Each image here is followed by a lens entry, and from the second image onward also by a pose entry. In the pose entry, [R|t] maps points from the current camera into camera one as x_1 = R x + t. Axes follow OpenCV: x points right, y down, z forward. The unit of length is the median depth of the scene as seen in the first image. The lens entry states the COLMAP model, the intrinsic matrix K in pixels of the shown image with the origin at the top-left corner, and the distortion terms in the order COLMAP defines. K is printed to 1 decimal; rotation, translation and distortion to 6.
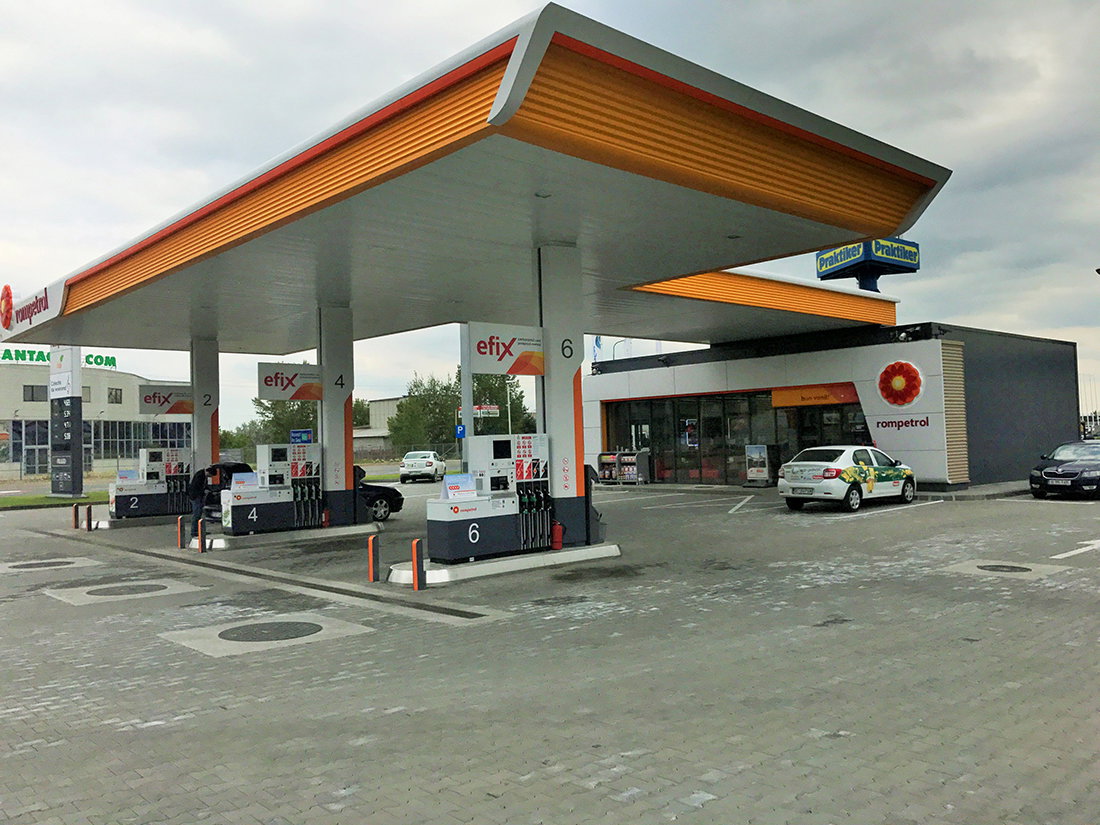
lens RADIAL K [[903.5, 0, 550.0], [0, 903.5, 412.5], [0, 0, 1]] dist [-0.003691, -0.003407]
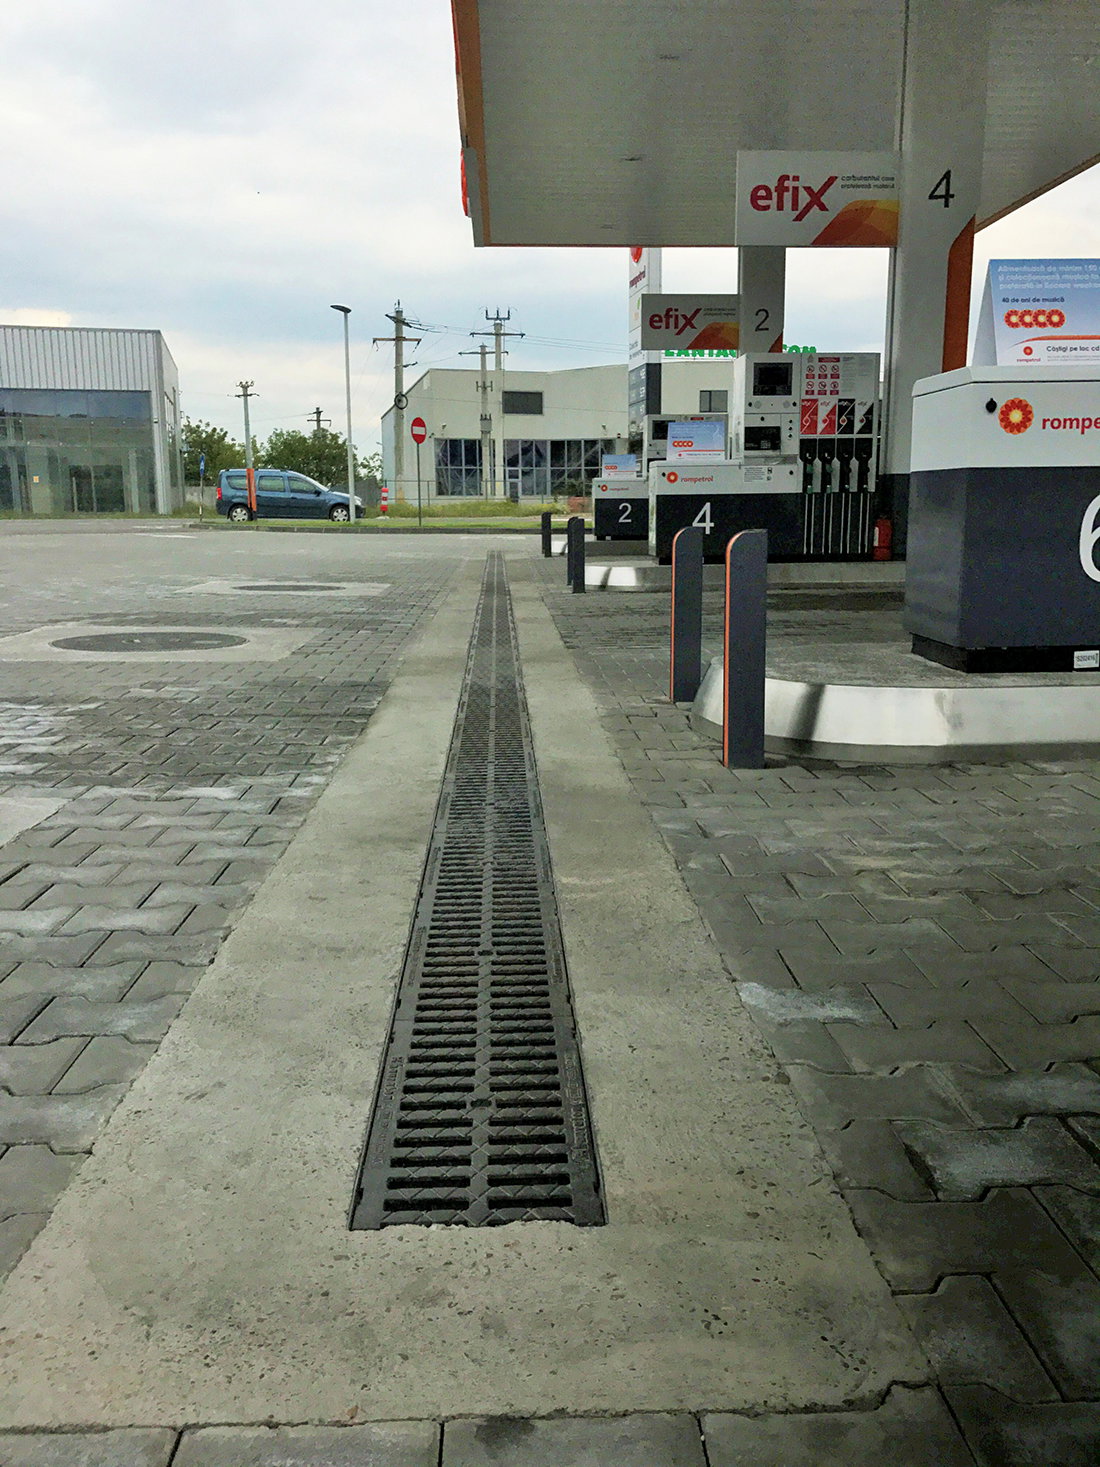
lens RADIAL K [[1205.0, 0, 550.0], [0, 1205.0, 733.5], [0, 0, 1]] dist [-0.003691, -0.003407]
pose [[0.764881, 0.142772, -0.628151, -0.001781], [0.006570, 0.973350, 0.229232, 0.076789], [0.644138, -0.179462, 0.743558, 0.475204]]
